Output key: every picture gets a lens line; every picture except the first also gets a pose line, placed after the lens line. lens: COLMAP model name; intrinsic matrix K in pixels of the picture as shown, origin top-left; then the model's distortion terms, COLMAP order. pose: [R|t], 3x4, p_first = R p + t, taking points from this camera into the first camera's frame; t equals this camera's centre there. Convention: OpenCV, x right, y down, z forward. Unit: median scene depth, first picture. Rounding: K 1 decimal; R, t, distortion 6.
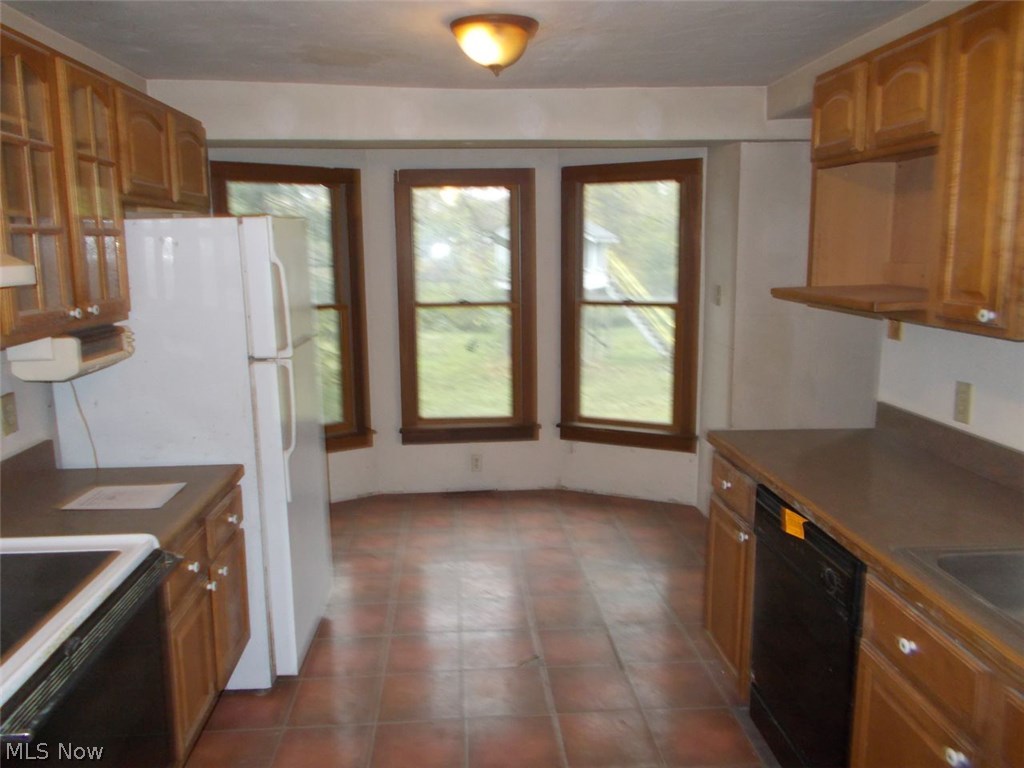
lens RADIAL K [[795.8, 0, 511.7], [0, 795.8, 378.3], [0, 0, 1]] dist [0.009505, -0.015017]
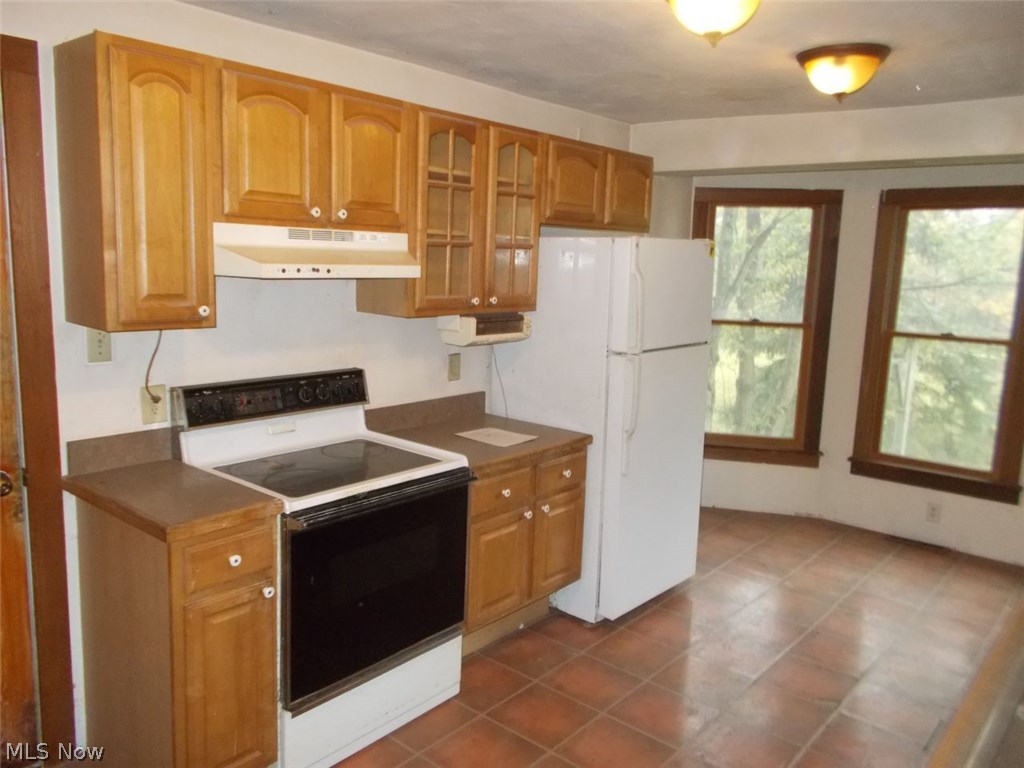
lens RADIAL K [[795.8, 0, 507.1], [0, 795.8, 382.2], [0, 0, 1]] dist [0.009505, -0.015017]
pose [[0.712084, 0.144180, -0.687131, 0.213943], [-0.157068, 0.986596, 0.044245, -0.003931], [0.684300, 0.076420, 0.725185, 0.001203]]
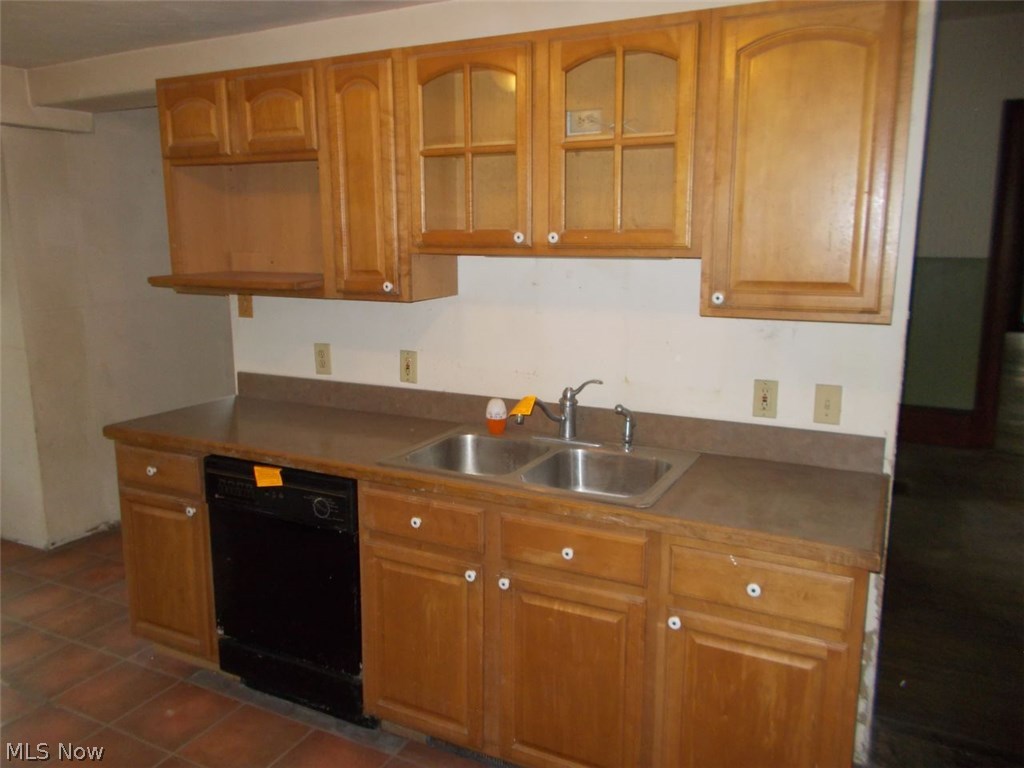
lens RADIAL K [[795.8, 0, 511.1], [0, 795.8, 385.6], [0, 0, 1]] dist [0.009505, -0.015017]
pose [[0.531113, -0.161810, 0.831707, -0.681931], [0.145317, 0.984447, 0.098729, -0.020053], [-0.834747, 0.068424, 0.546366, 0.090380]]
